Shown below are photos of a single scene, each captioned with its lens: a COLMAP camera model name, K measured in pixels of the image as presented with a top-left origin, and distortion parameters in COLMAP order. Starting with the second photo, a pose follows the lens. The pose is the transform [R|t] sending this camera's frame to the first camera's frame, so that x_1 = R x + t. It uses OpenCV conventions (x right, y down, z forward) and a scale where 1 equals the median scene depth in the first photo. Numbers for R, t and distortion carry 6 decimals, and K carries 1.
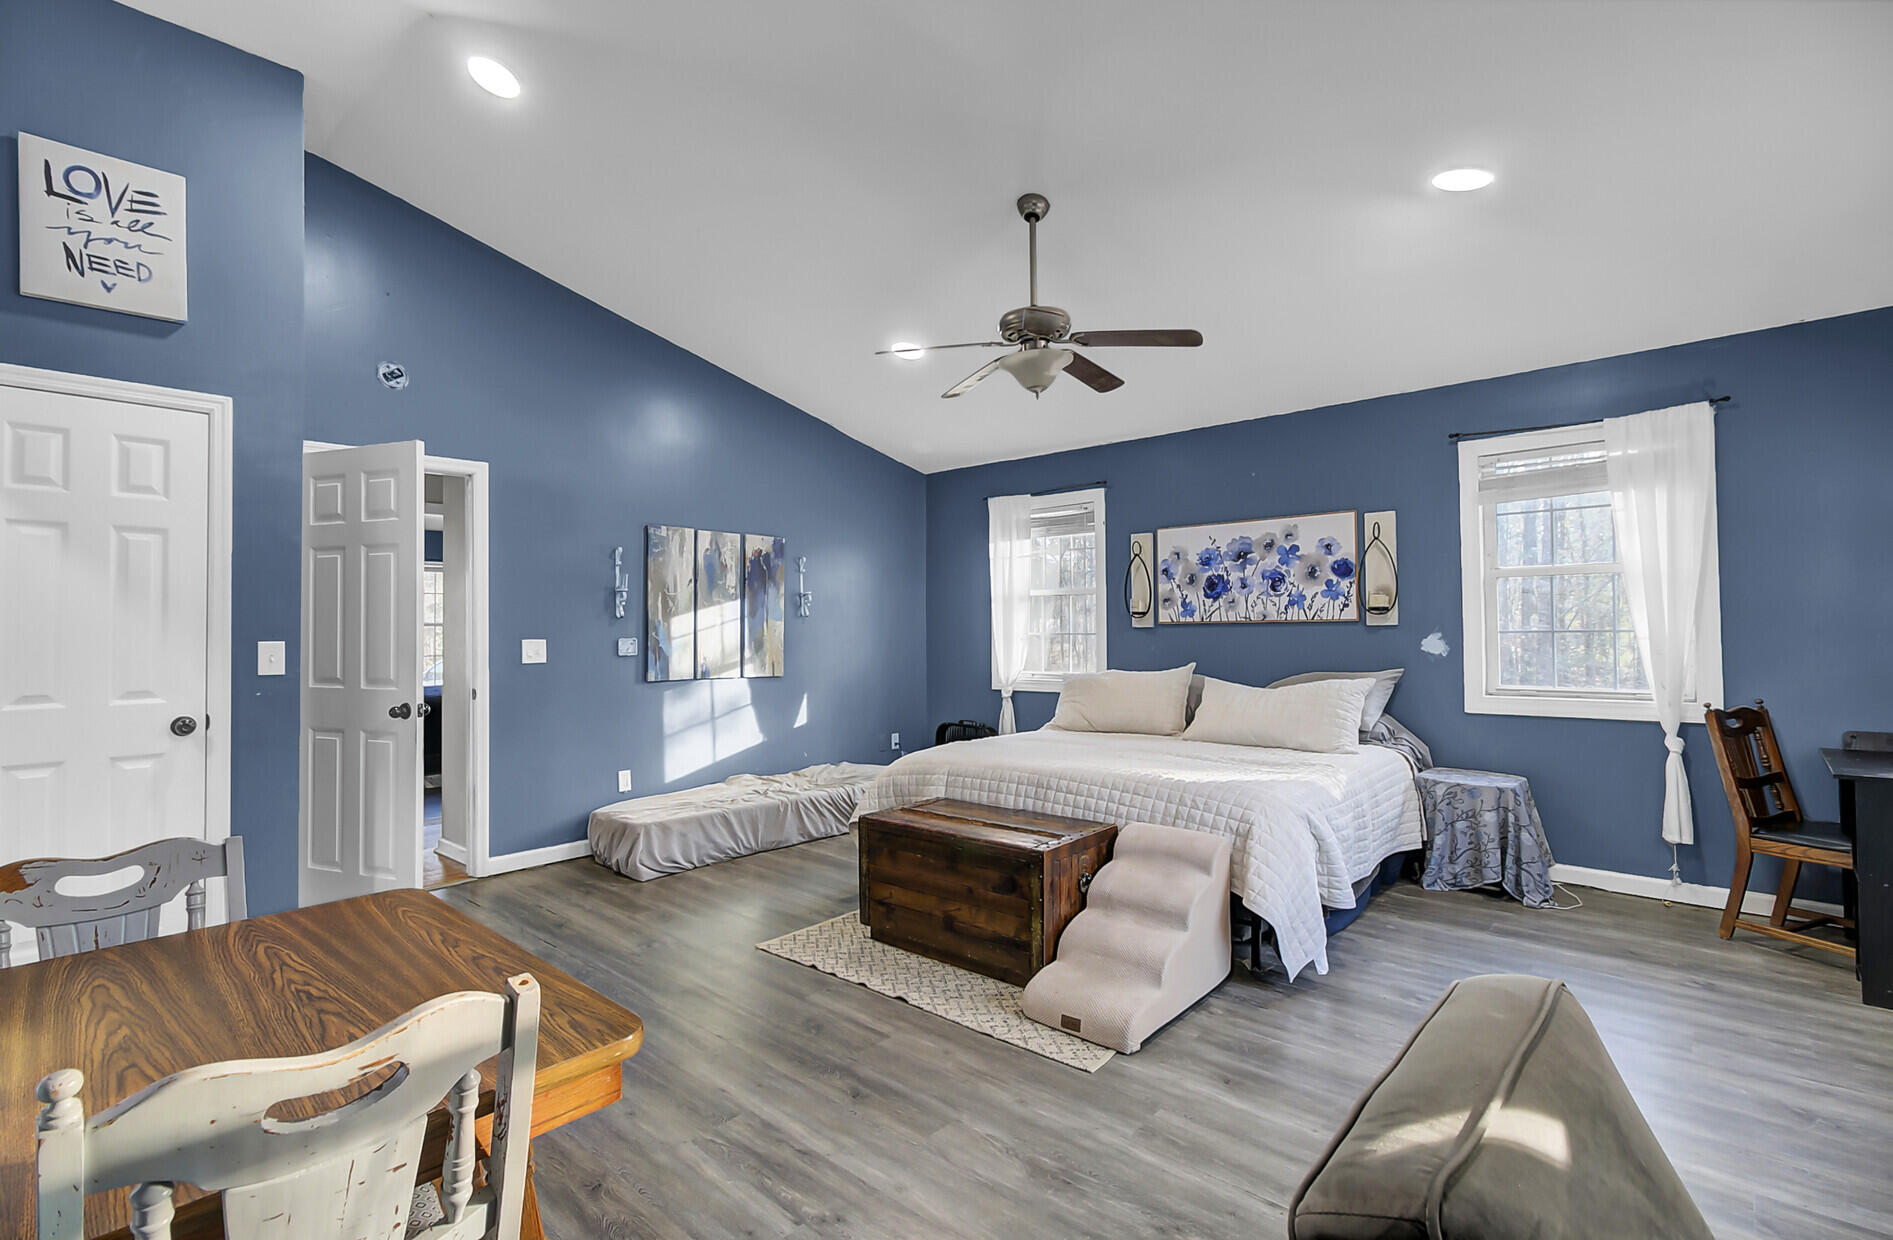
lens RADIAL K [[860.6, 0, 946.5], [0, 860.6, 620.0], [0, 0, 1]] dist [-0.007806, -0.000054]
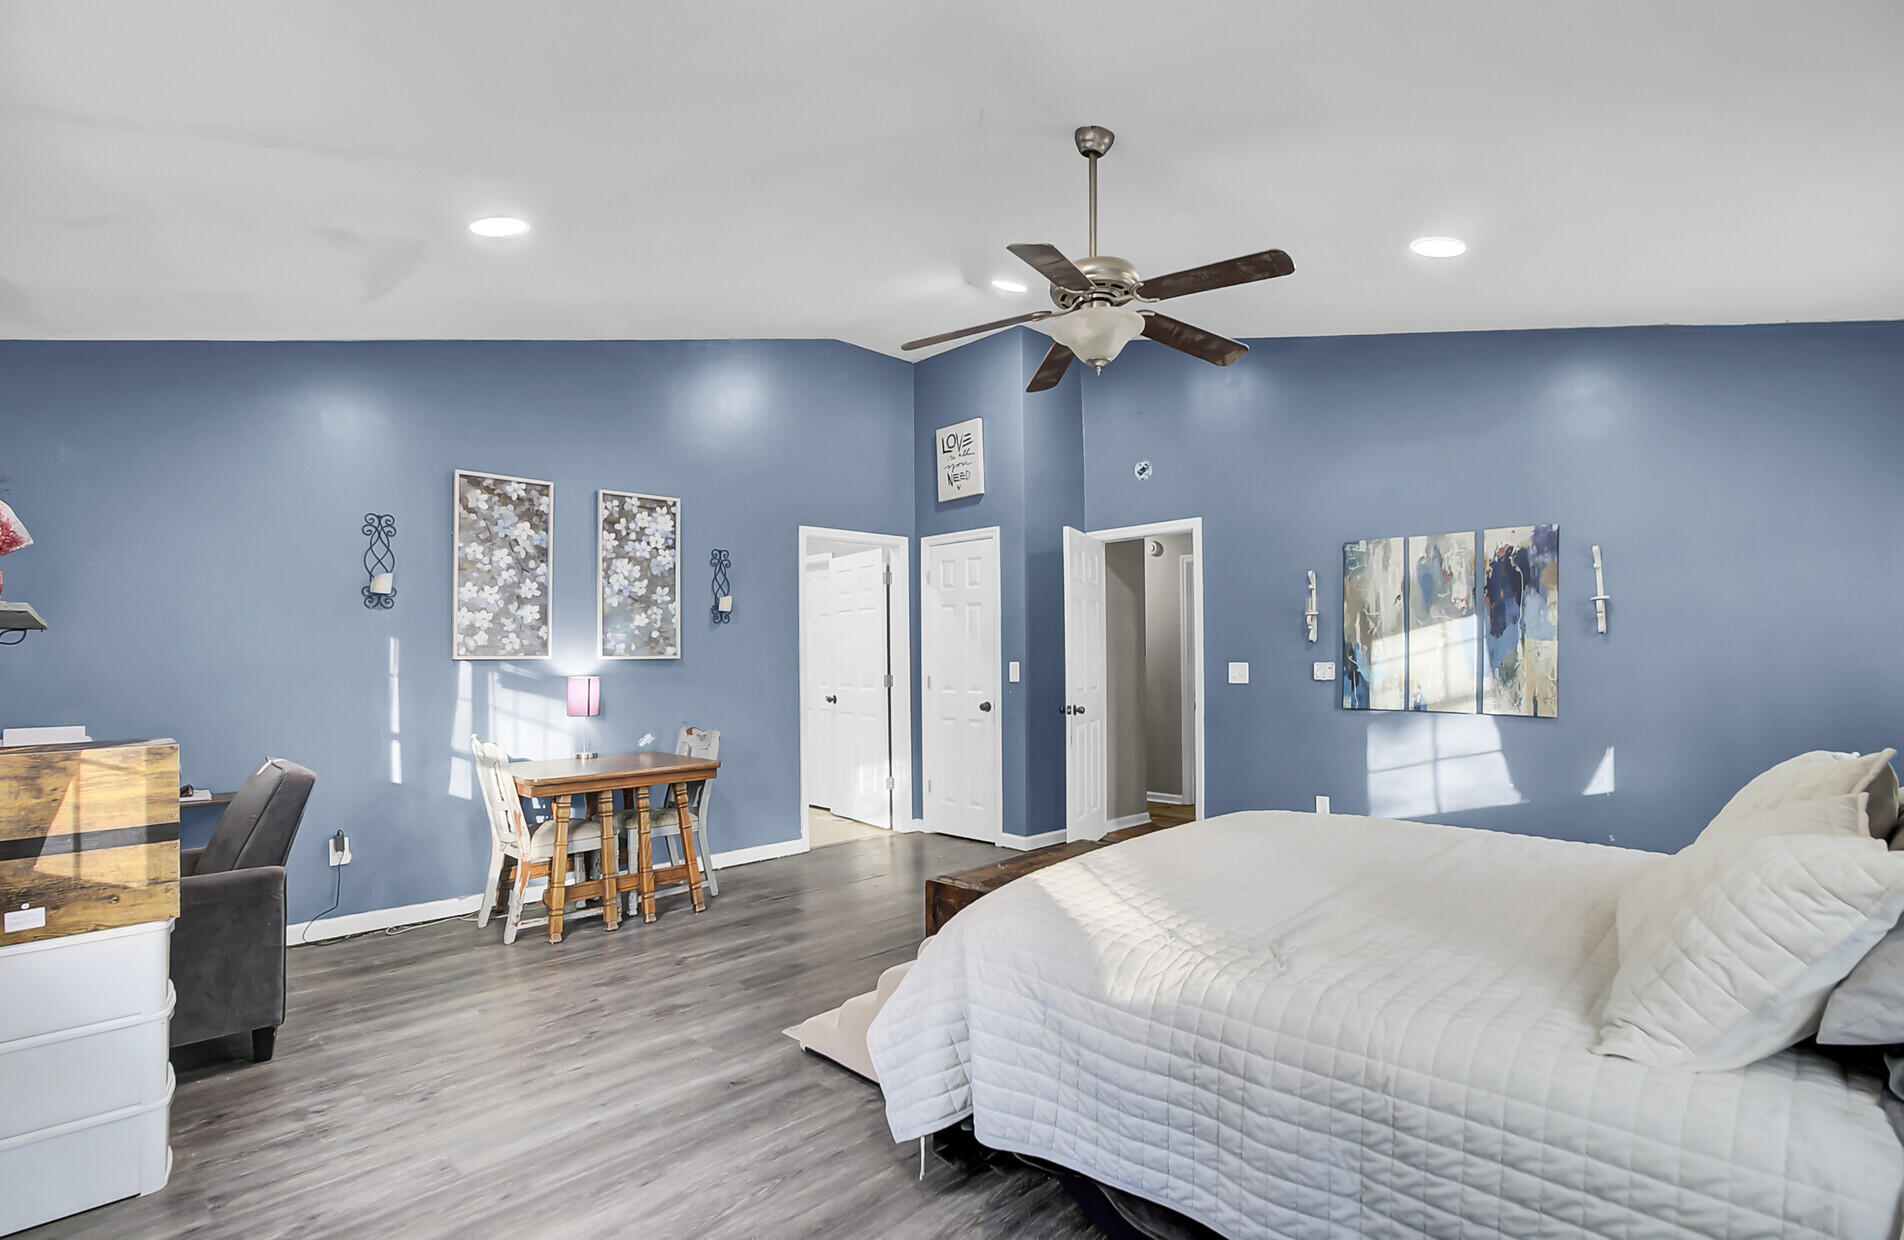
lens RADIAL K [[889.9, 0, 942.7], [0, 889.9, 650.1], [0, 0, 1]] dist [-0.042329, -0.000057]
pose [[-0.063274, -0.005051, -0.997983, 0.627013], [0.016453, 0.999846, -0.006104, 0.005746], [0.997861, -0.016806, -0.063181, 0.599562]]
